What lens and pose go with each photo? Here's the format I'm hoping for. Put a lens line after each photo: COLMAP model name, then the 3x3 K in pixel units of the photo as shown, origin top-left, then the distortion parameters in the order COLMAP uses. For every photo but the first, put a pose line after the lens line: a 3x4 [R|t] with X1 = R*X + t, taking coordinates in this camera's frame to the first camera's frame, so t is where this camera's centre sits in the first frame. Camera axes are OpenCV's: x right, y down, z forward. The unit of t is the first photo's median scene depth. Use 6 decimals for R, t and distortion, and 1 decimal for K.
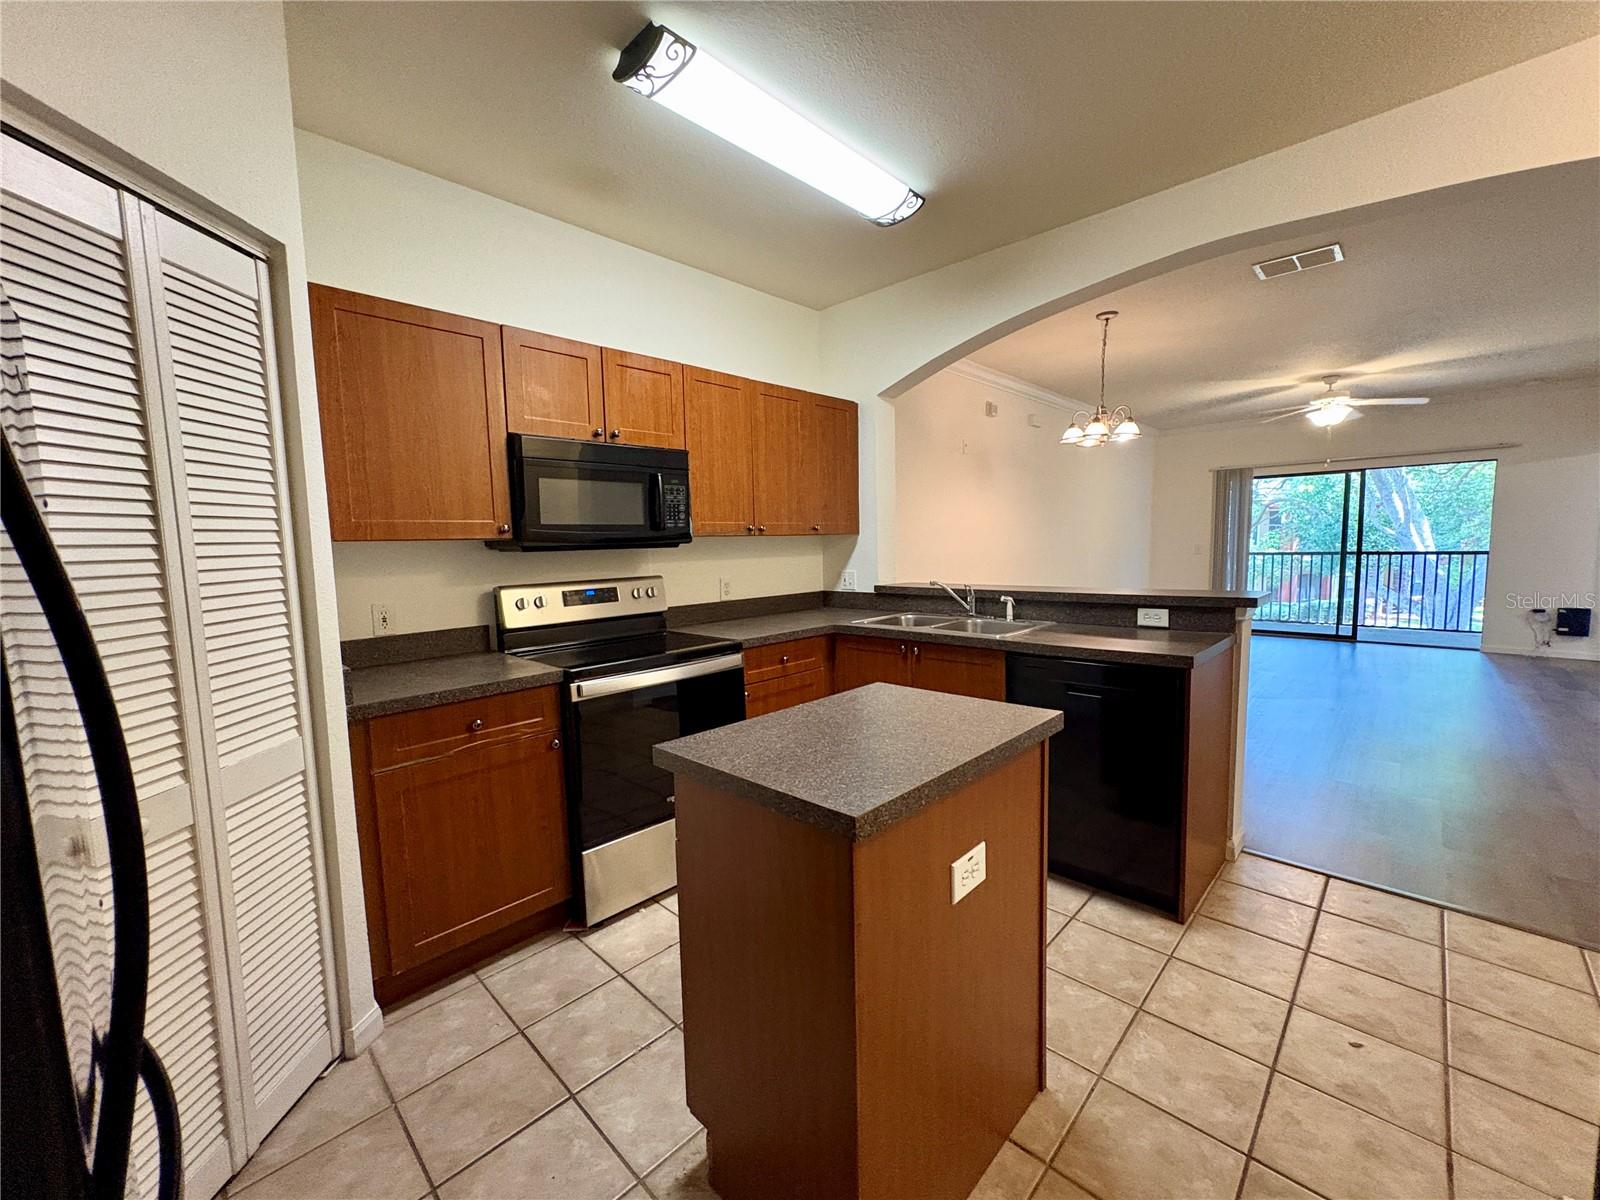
lens RADIAL K [[640.0, 0, 800.0], [0, 640.0, 600.0], [0, 0, 1]] dist [0.002521, -0.000076]
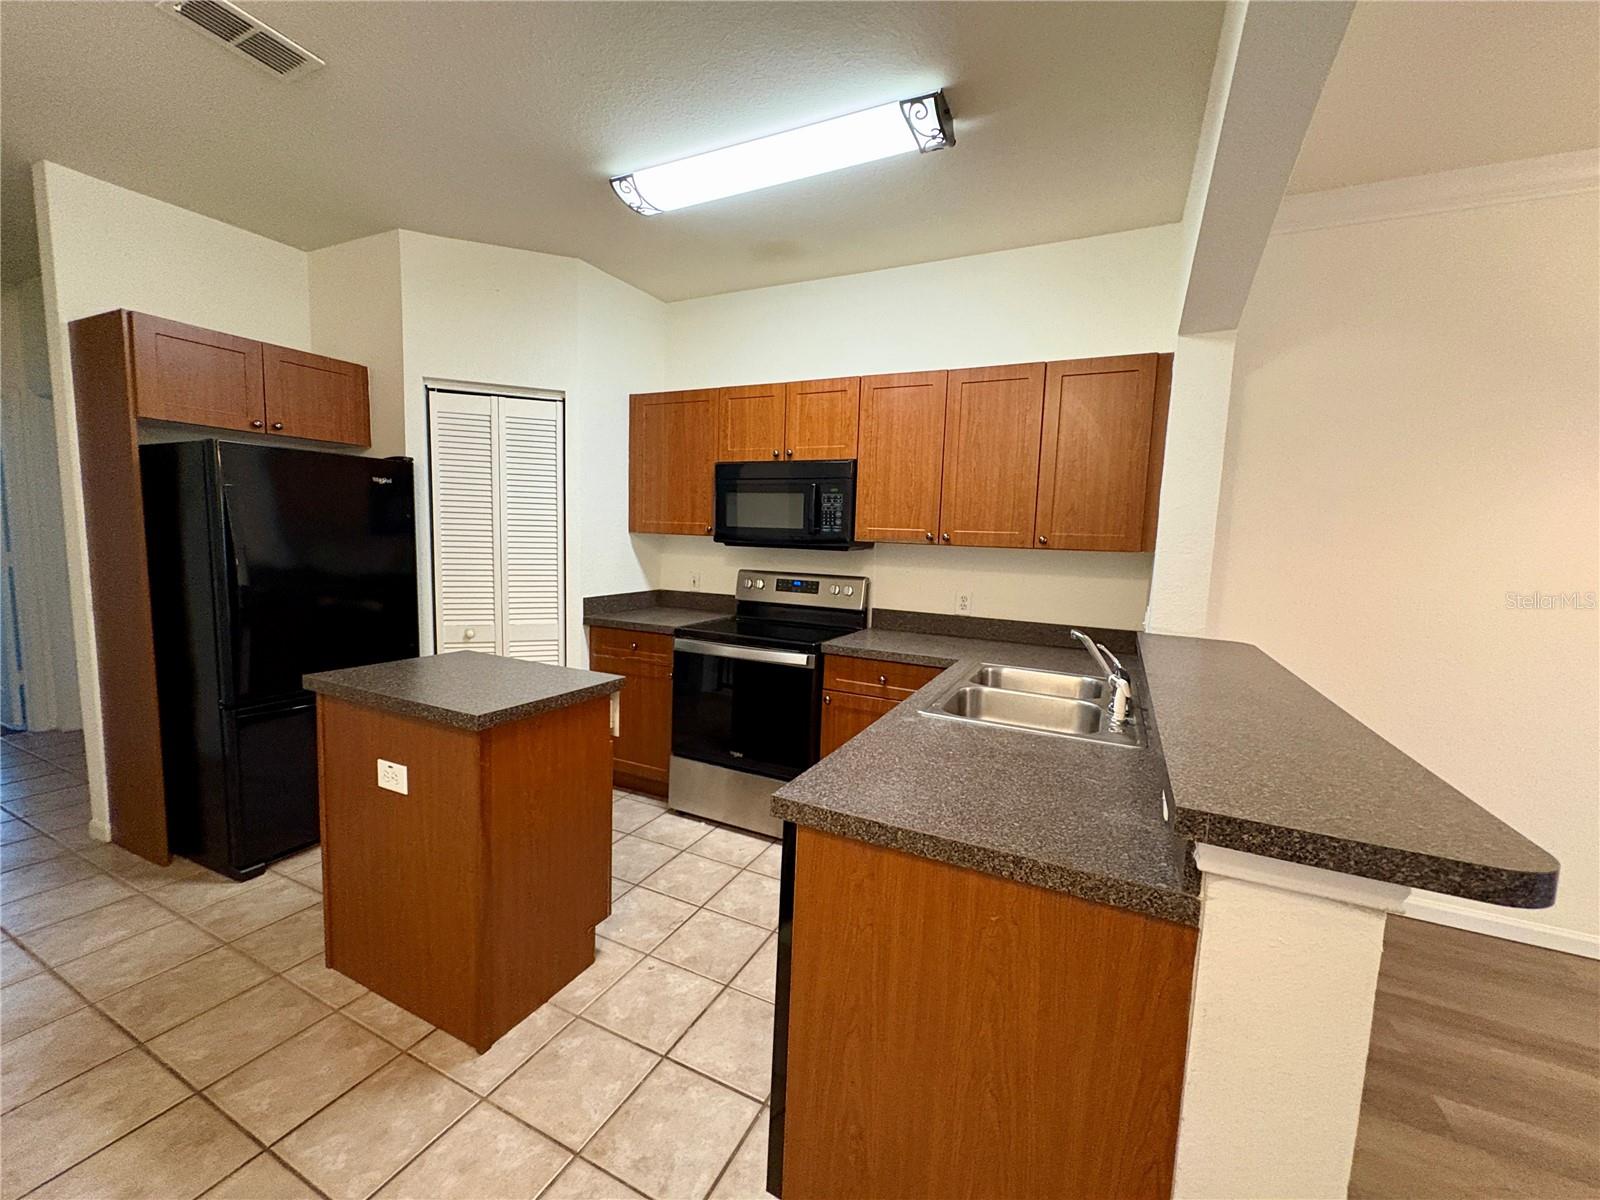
lens RADIAL K [[640.0, 0, 800.0], [0, 640.0, 600.0], [0, 0, 1]] dist [0.002521, -0.000076]
pose [[0.306954, 0.133941, -0.942252, 0.834391], [-0.128062, 0.986856, 0.098564, -0.101404], [0.943069, 0.090412, 0.320072, 0.619356]]
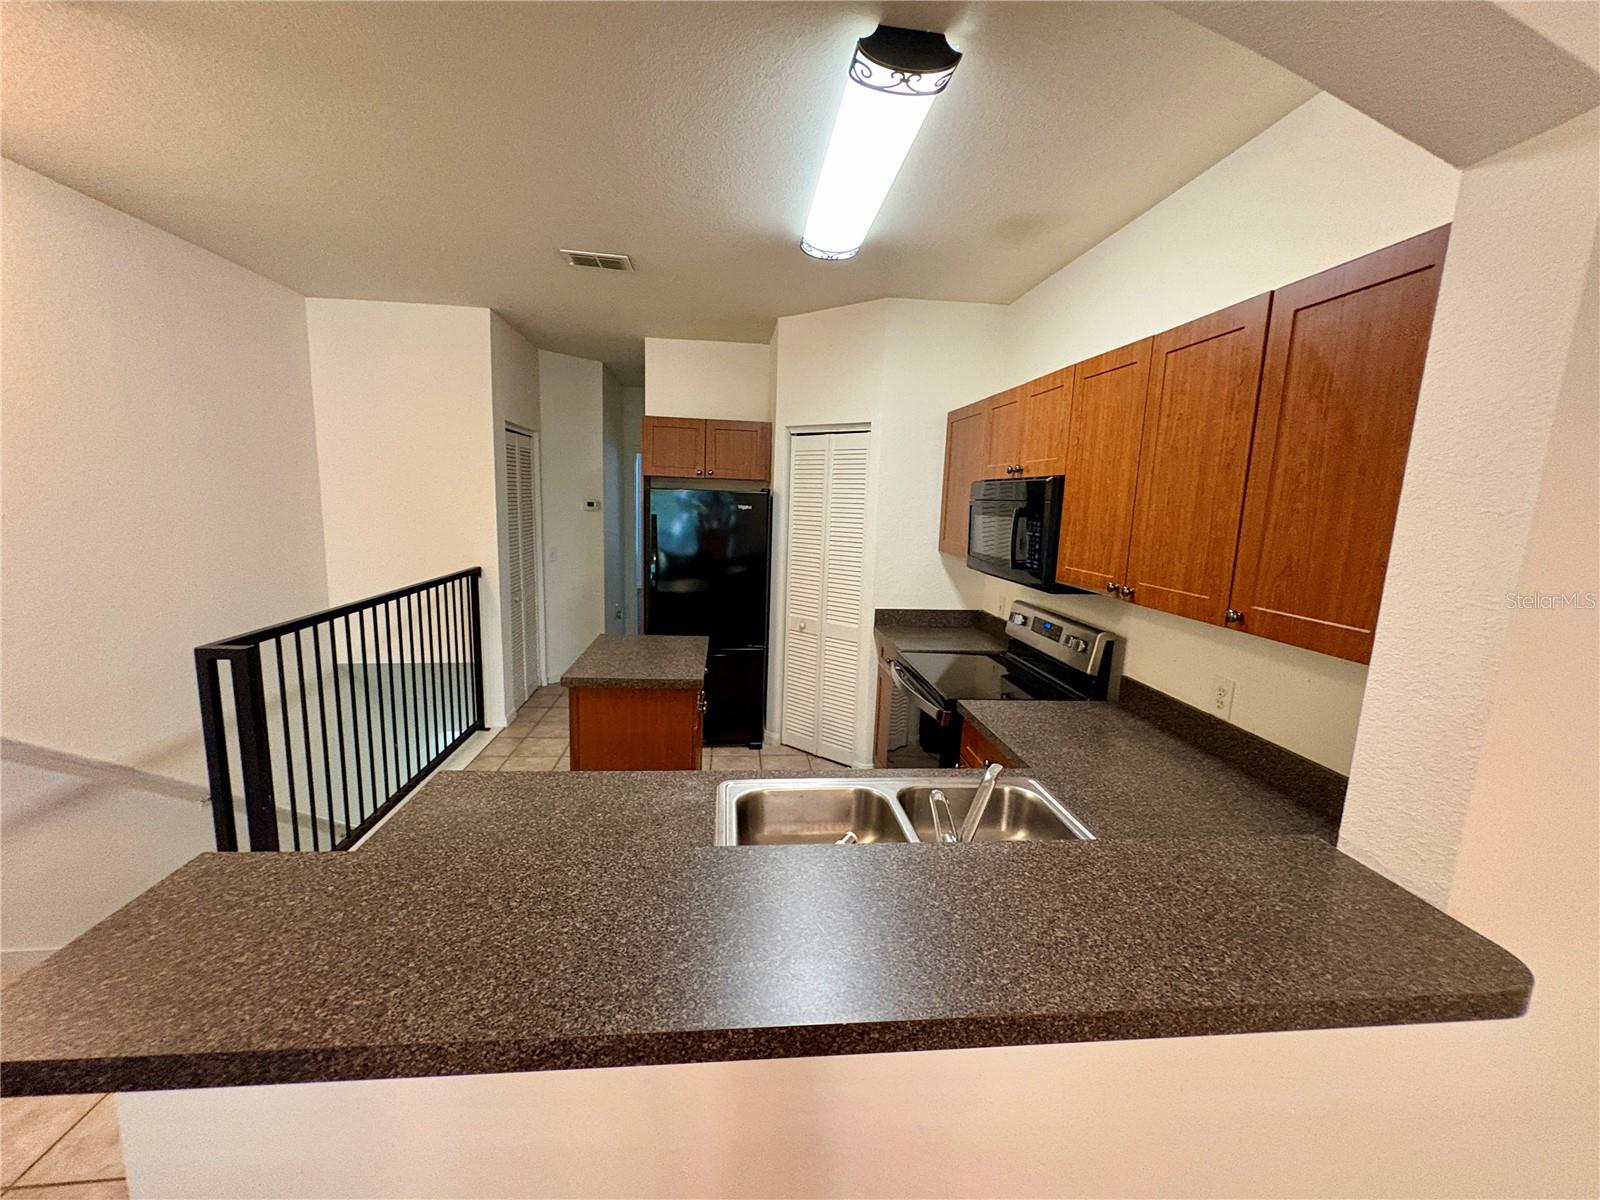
lens RADIAL K [[640.0, 0, 800.0], [0, 640.0, 600.0], [0, 0, 1]] dist [0.002521, -0.000076]
pose [[-0.638532, 0.121412, -0.759958, 0.670338], [-0.092191, 0.968299, 0.232158, -0.245932], [0.764053, 0.218301, -0.607097, 1.305830]]
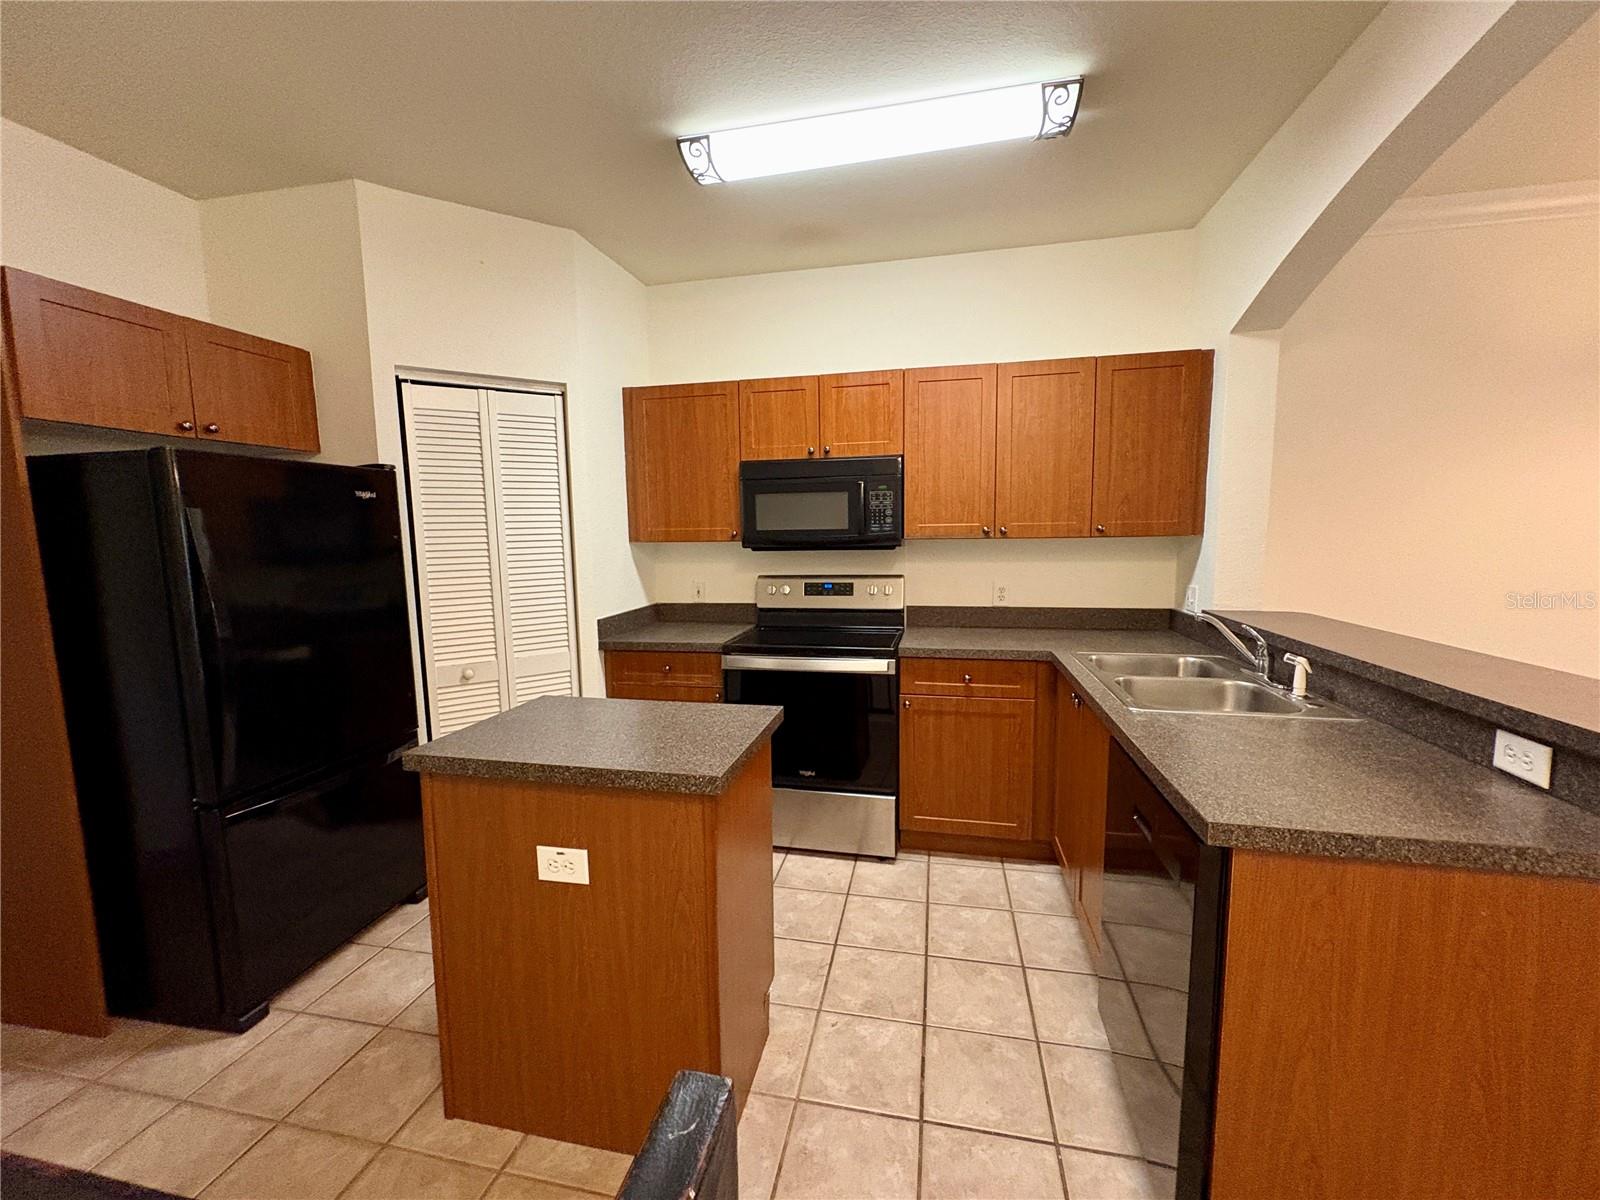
lens RADIAL K [[640.0, 0, 800.0], [0, 640.0, 600.0], [0, 0, 1]] dist [0.002521, -0.000076]
pose [[0.528311, 0.109160, -0.842005, 0.634963], [-0.074636, 0.993833, 0.082014, -0.078326], [0.845764, 0.019514, 0.533200, 0.335506]]
